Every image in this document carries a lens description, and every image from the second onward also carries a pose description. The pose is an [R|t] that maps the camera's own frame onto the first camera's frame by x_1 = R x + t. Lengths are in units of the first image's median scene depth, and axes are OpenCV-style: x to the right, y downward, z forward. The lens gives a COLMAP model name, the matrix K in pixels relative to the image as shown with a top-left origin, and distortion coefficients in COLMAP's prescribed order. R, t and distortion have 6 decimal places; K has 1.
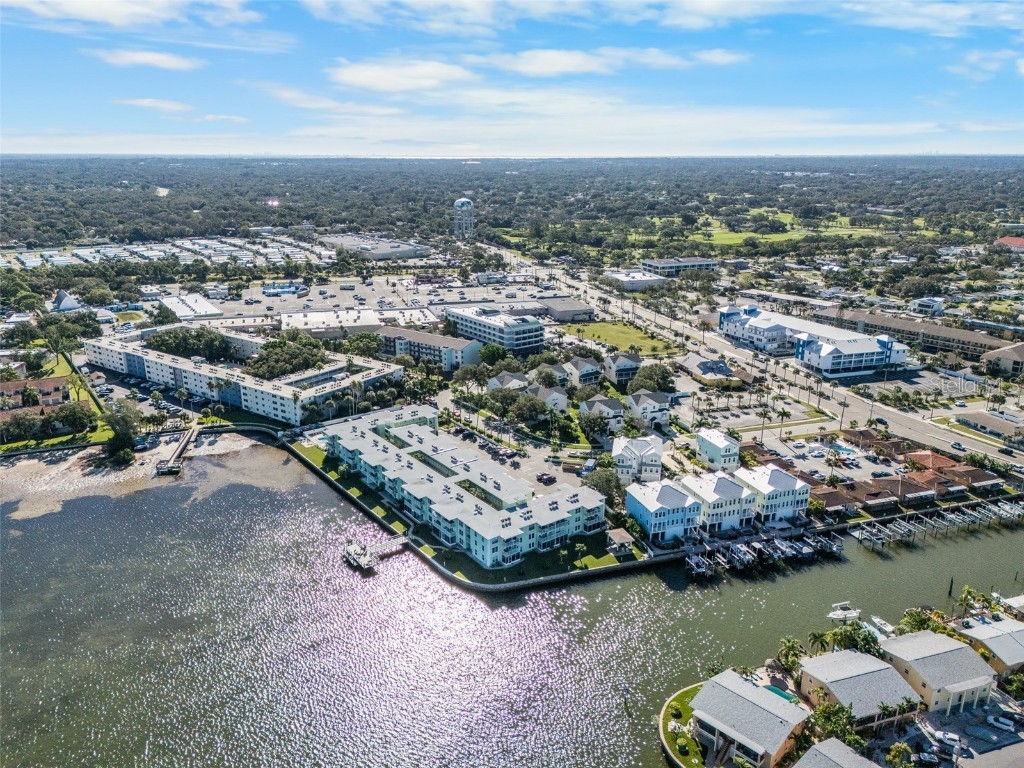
lens RADIAL K [[718.7, 0, 512.0], [0, 718.7, 384.0], [0, 0, 1]] dist [0.107005, -0.113020]
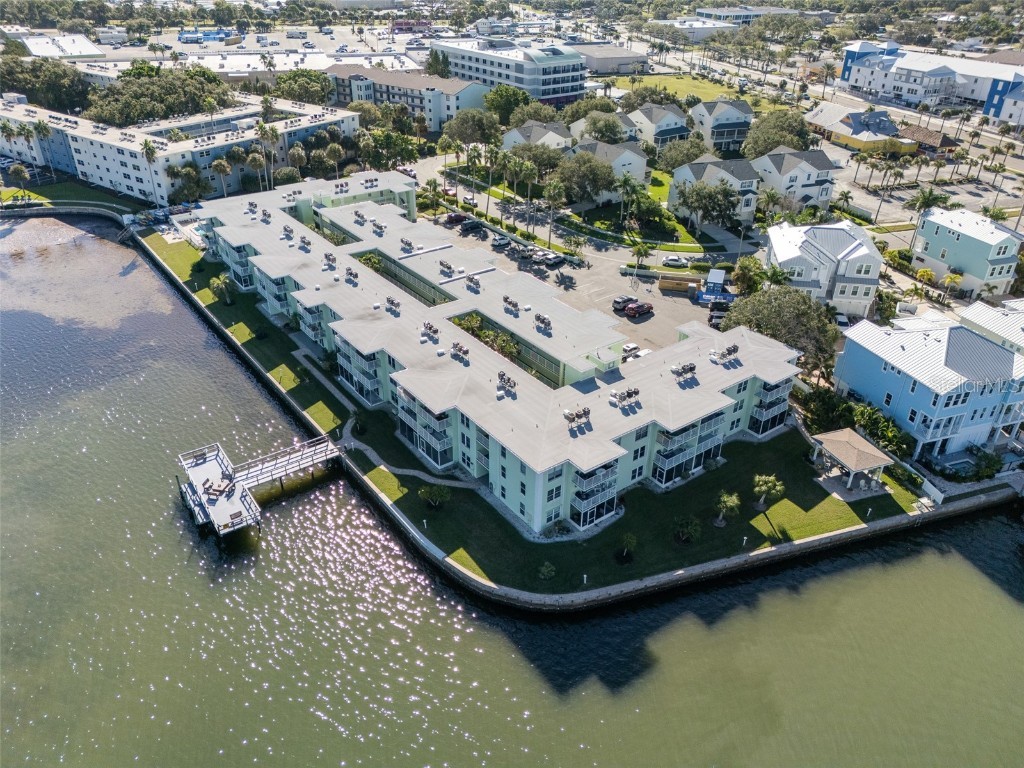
lens RADIAL K [[718.7, 0, 512.0], [0, 718.7, 384.0], [0, 0, 1]] dist [0.107005, -0.113020]
pose [[0.999953, 0.006065, 0.007515, -0.033791], [-0.007710, 0.969997, 0.242993, 0.053243], [-0.005816, -0.243040, 0.969999, 0.436753]]
